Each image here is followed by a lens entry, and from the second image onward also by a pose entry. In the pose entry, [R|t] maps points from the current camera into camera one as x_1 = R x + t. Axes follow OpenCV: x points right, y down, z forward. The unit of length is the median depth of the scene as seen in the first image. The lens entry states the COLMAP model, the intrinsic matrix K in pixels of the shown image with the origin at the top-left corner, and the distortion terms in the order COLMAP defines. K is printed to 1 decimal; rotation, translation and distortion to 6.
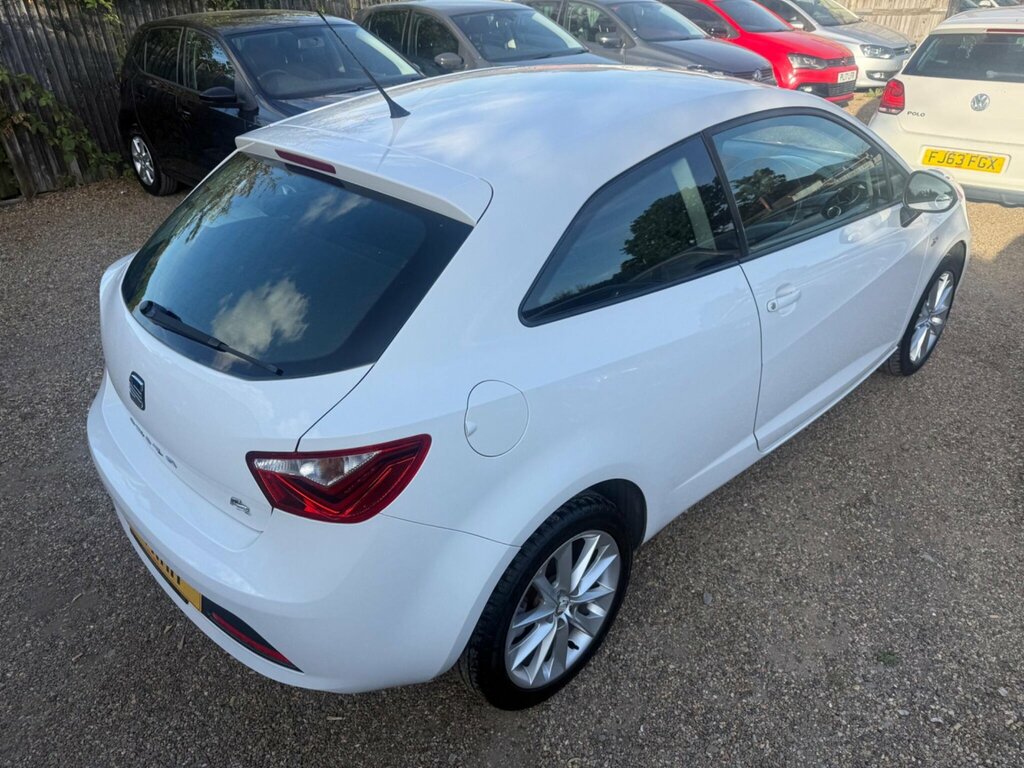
lens RADIAL K [[726.9, 0, 509.0], [0, 726.9, 381.3], [0, 0, 1]] dist [0.003011, -0.009104]
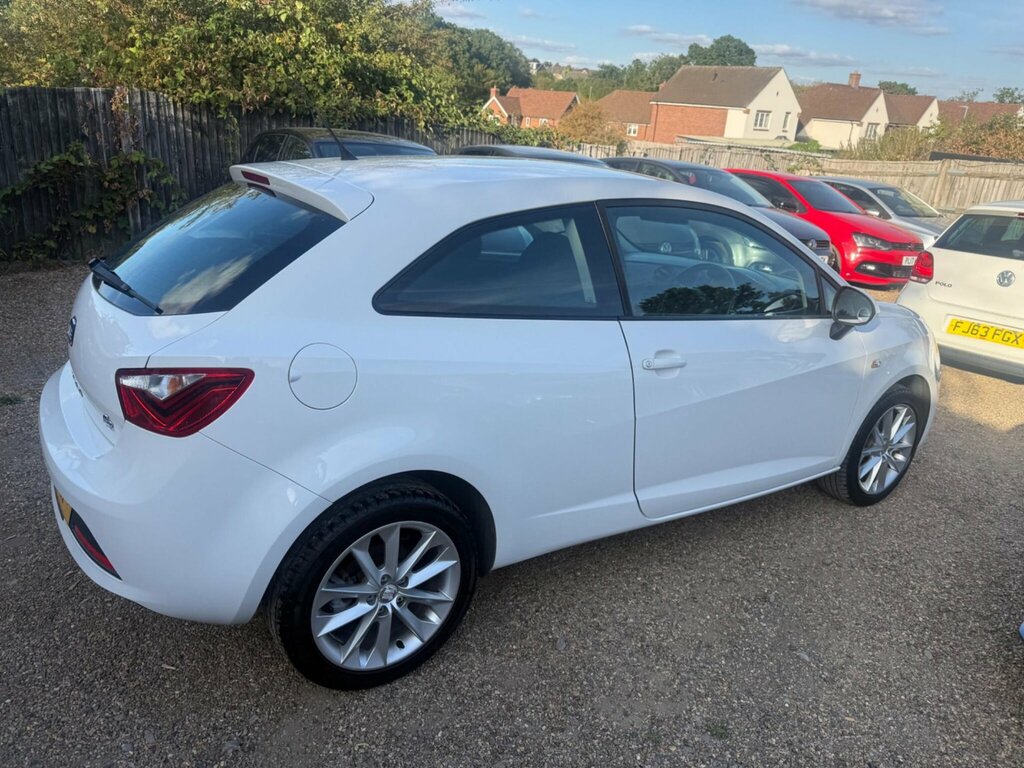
lens RADIAL K [[726.1, 0, 500.4], [0, 726.1, 384.5], [0, 0, 1]] dist [0.004608, -0.008856]
pose [[0.978758, 0.149364, -0.140439, 0.287905], [-0.174256, 0.966972, -0.186010, 0.156524], [0.108017, 0.206531, 0.972459, -0.062145]]
